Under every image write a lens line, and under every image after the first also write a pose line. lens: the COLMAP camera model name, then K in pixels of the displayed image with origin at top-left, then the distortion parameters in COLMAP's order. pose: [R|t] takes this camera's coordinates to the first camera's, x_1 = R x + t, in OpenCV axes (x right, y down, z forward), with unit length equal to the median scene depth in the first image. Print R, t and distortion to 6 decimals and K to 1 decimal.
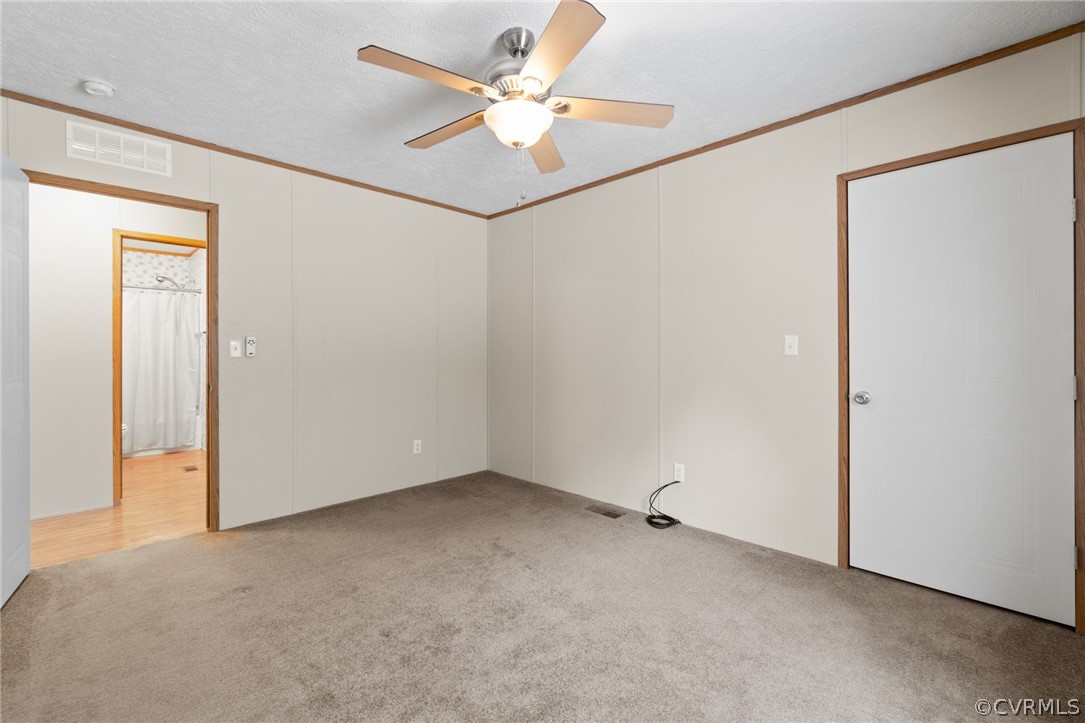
lens RADIAL K [[467.9, 0, 545.1], [0, 467.9, 349.2], [0, 0, 1]] dist [0.000085, 0.000340]
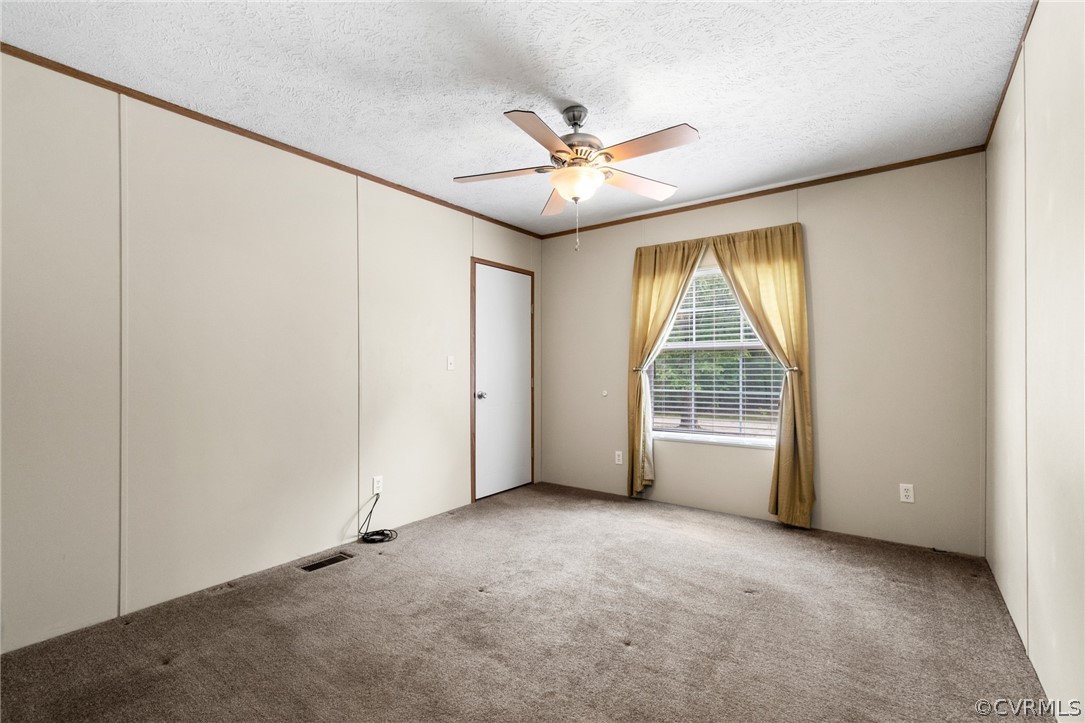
lens RADIAL K [[472.9, 0, 536.2], [0, 472.9, 360.7], [0, 0, 1]] dist [-0.000052, 0.000311]
pose [[-0.115239, 0.015852, 0.993211, -0.996793], [-0.002249, 0.999866, -0.016219, 0.008372], [-0.993335, -0.004102, -0.115188, 0.972334]]
